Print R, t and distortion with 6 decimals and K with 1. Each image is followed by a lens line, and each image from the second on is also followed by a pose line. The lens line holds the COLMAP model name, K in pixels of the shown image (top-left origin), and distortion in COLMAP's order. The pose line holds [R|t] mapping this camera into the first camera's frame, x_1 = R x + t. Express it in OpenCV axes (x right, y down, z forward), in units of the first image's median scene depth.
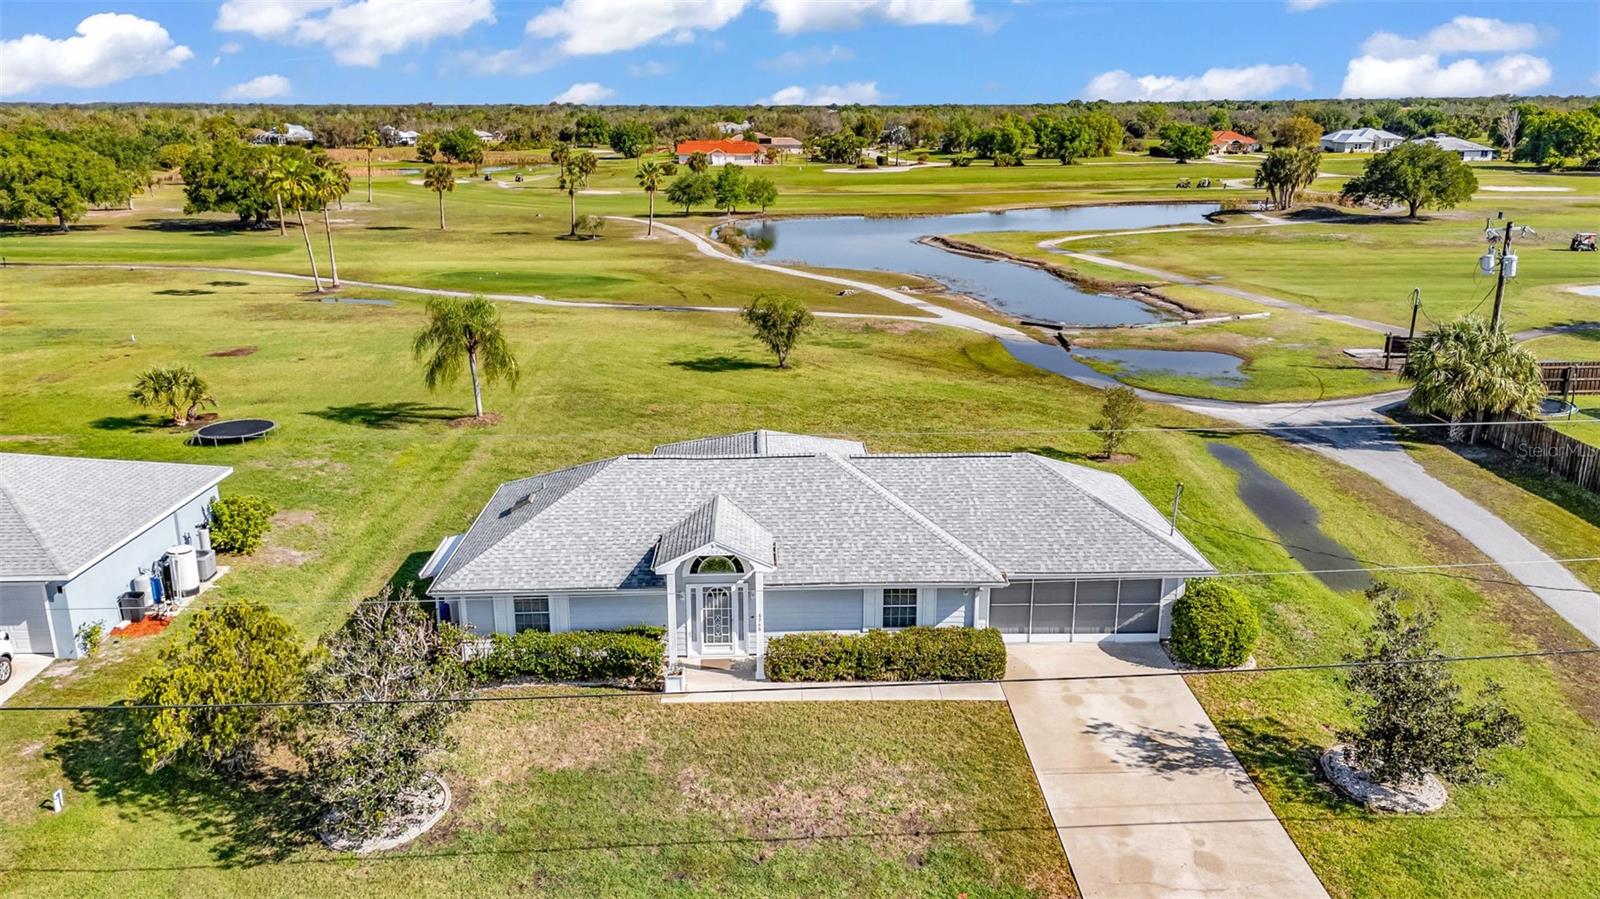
lens RADIAL K [[1169.4, 0, 799.6], [0, 1169.4, 453.8], [0, 0, 1]] dist [0.080326, -0.077936]
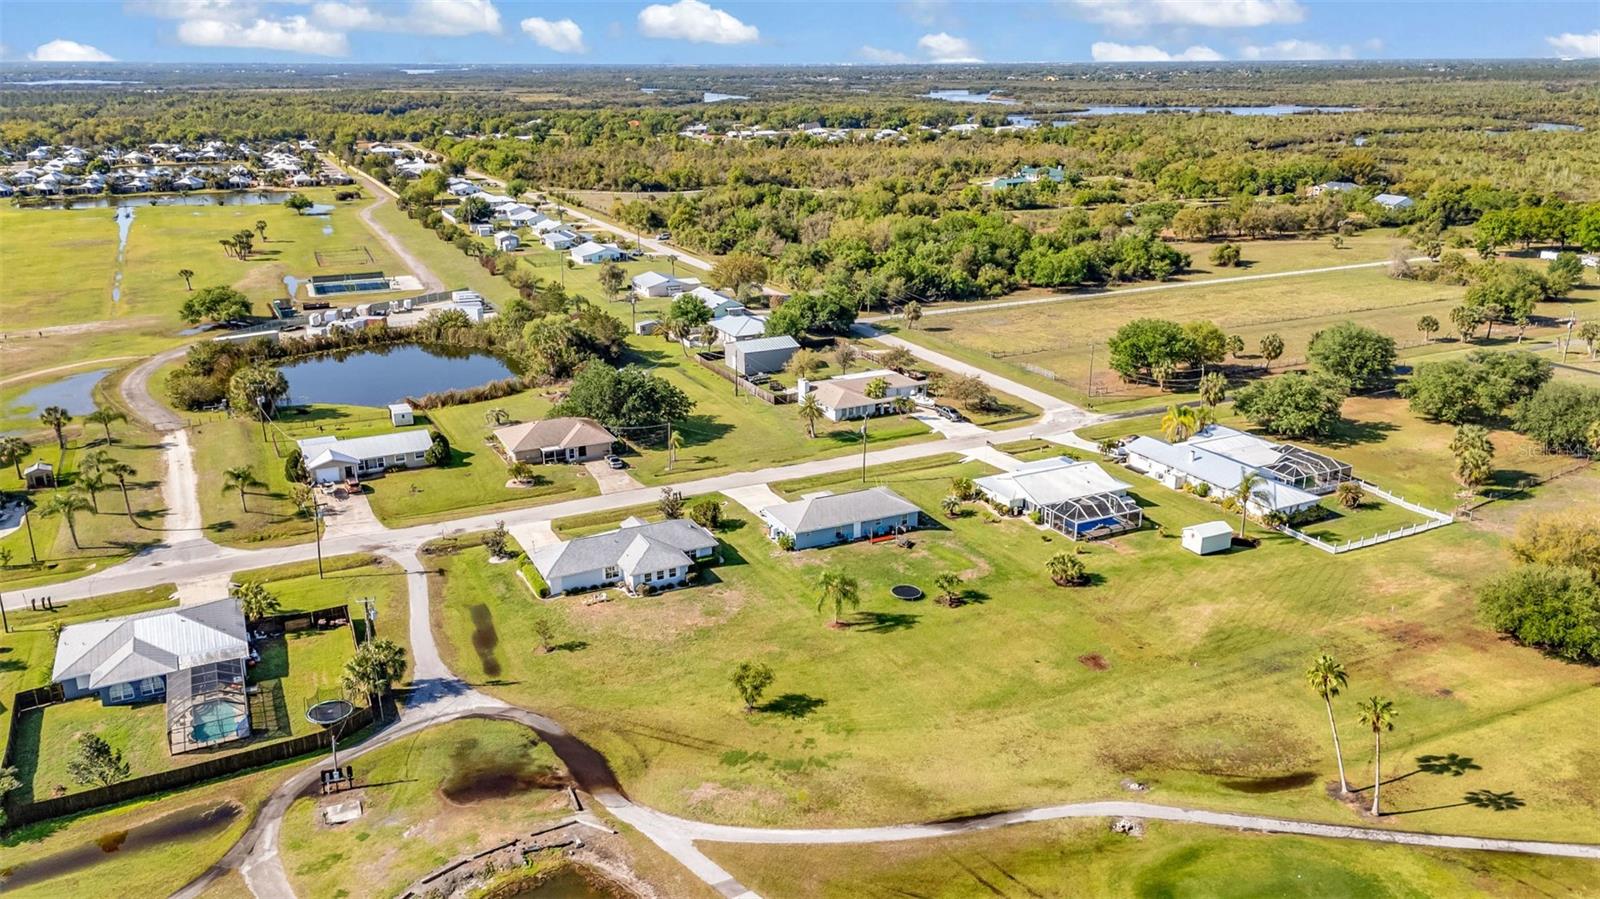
lens RADIAL K [[1169.4, 0, 799.6], [0, 1169.4, 453.8], [0, 0, 1]] dist [0.080326, -0.077936]
pose [[-0.909324, 0.138206, -0.392465, 1.049105], [-0.111478, 0.827820, 0.549806, -2.604255], [0.400876, 0.543703, -0.737350, 4.257946]]
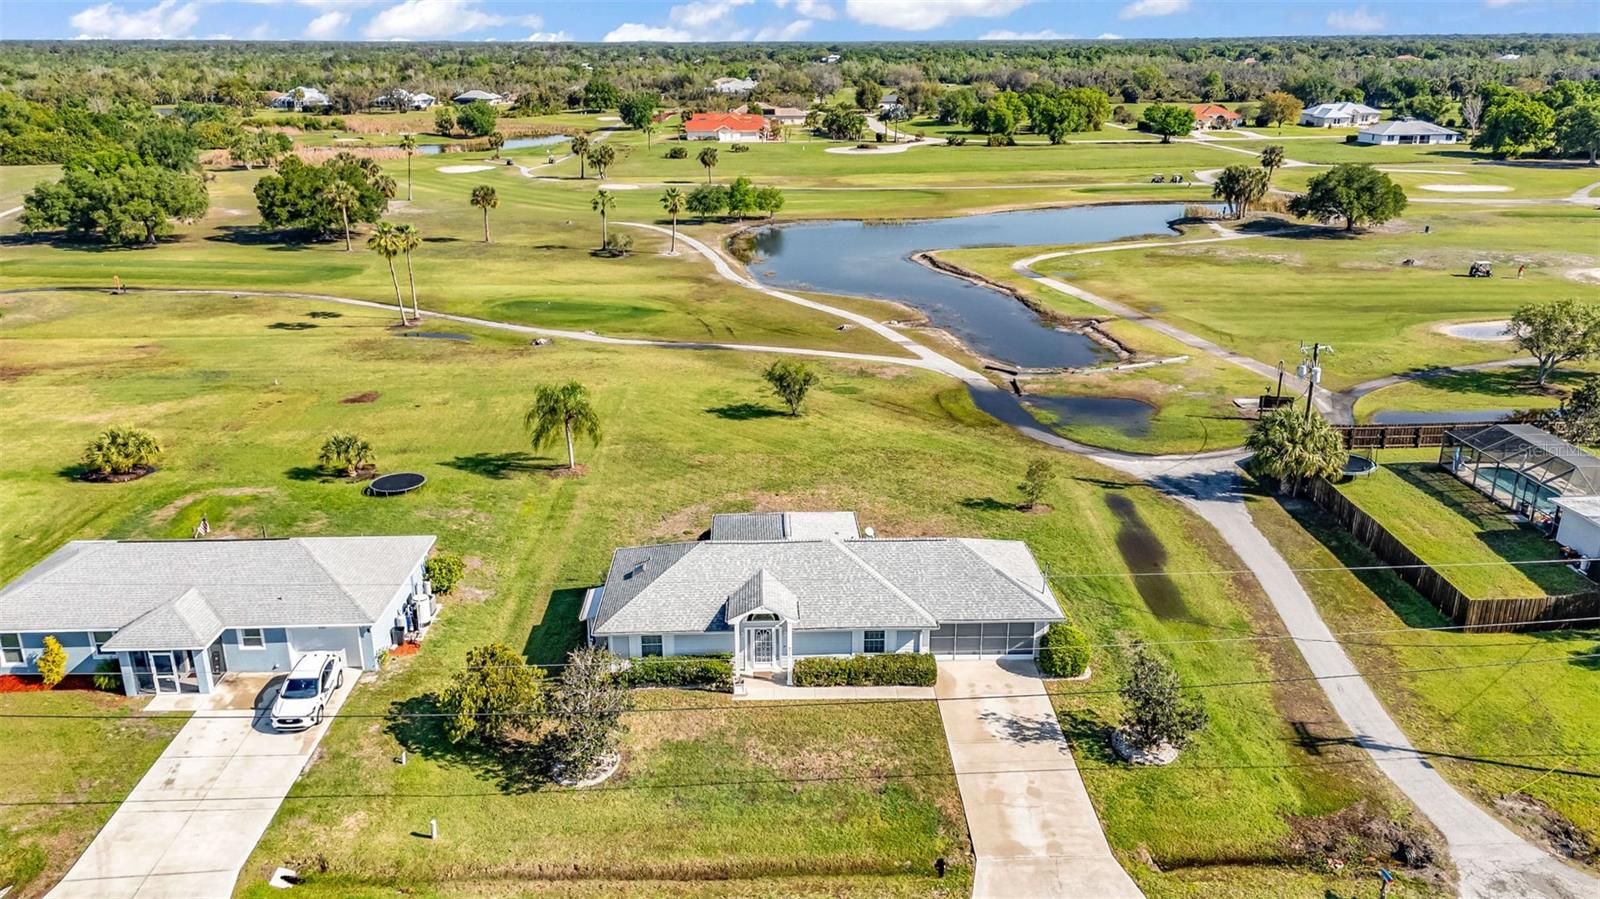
lens RADIAL K [[1169.4, 0, 799.6], [0, 1169.4, 453.8], [0, 0, 1]] dist [0.080326, -0.077936]
pose [[1.000000, -0.000351, -0.000863, -0.017206], [0.000395, 0.998723, 0.050513, -0.206394], [0.000844, -0.050514, 0.998723, -0.606593]]
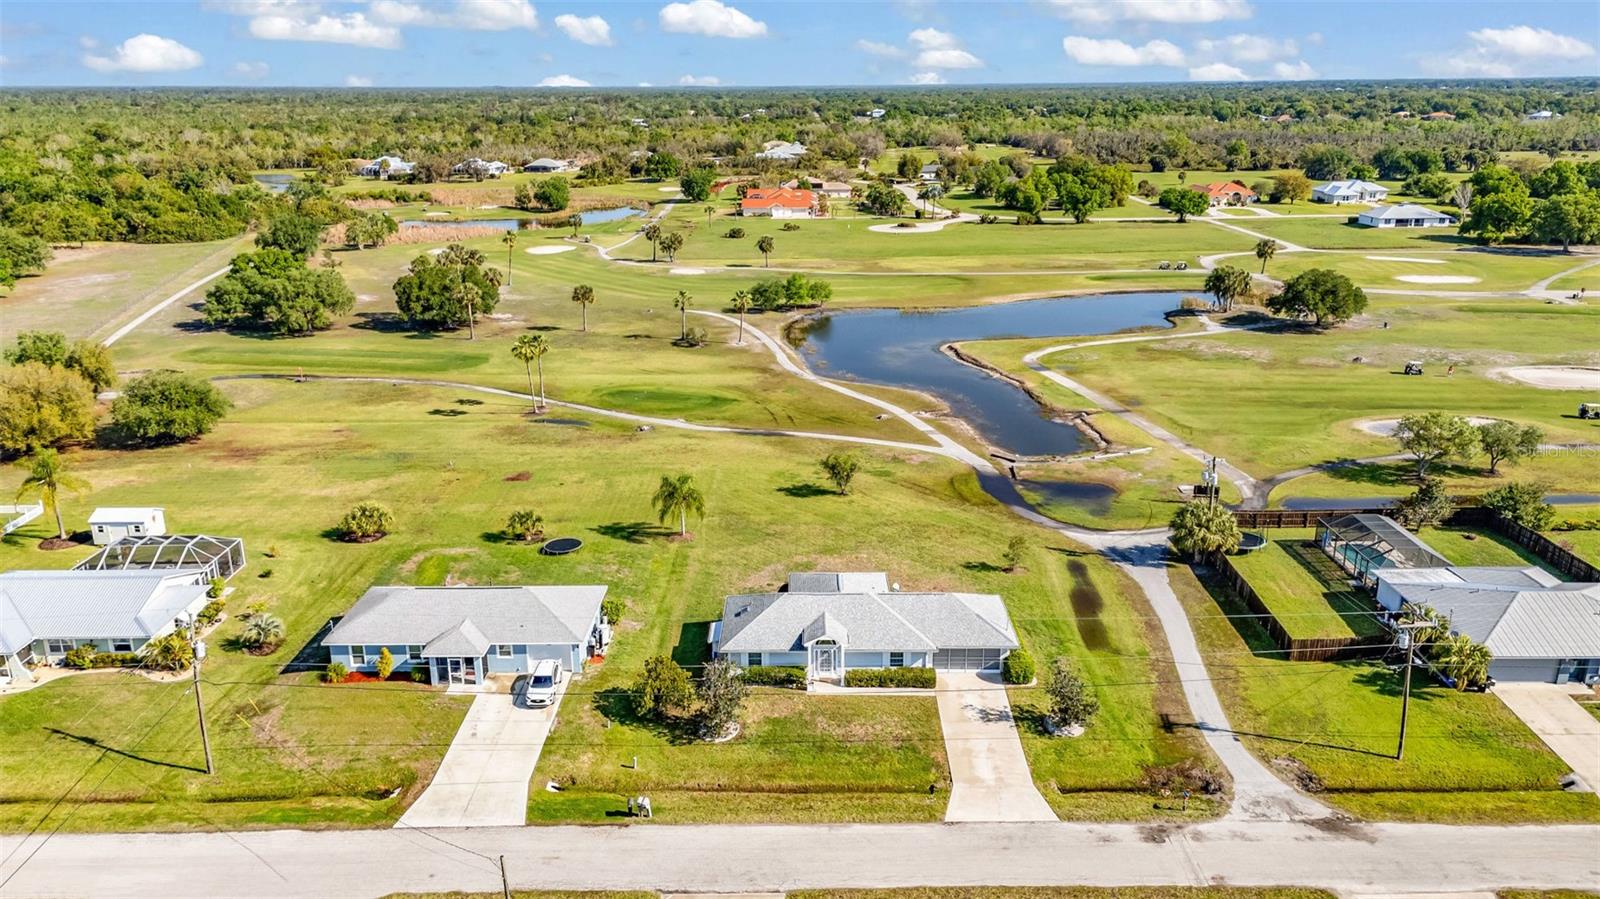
lens RADIAL K [[1169.4, 0, 799.6], [0, 1169.4, 453.8], [0, 0, 1]] dist [0.080326, -0.077936]
pose [[0.999308, 0.008856, -0.036122, -0.037232], [-0.008203, 0.999801, 0.018169, -0.350449], [0.036275, -0.017860, 0.999182, -1.511850]]
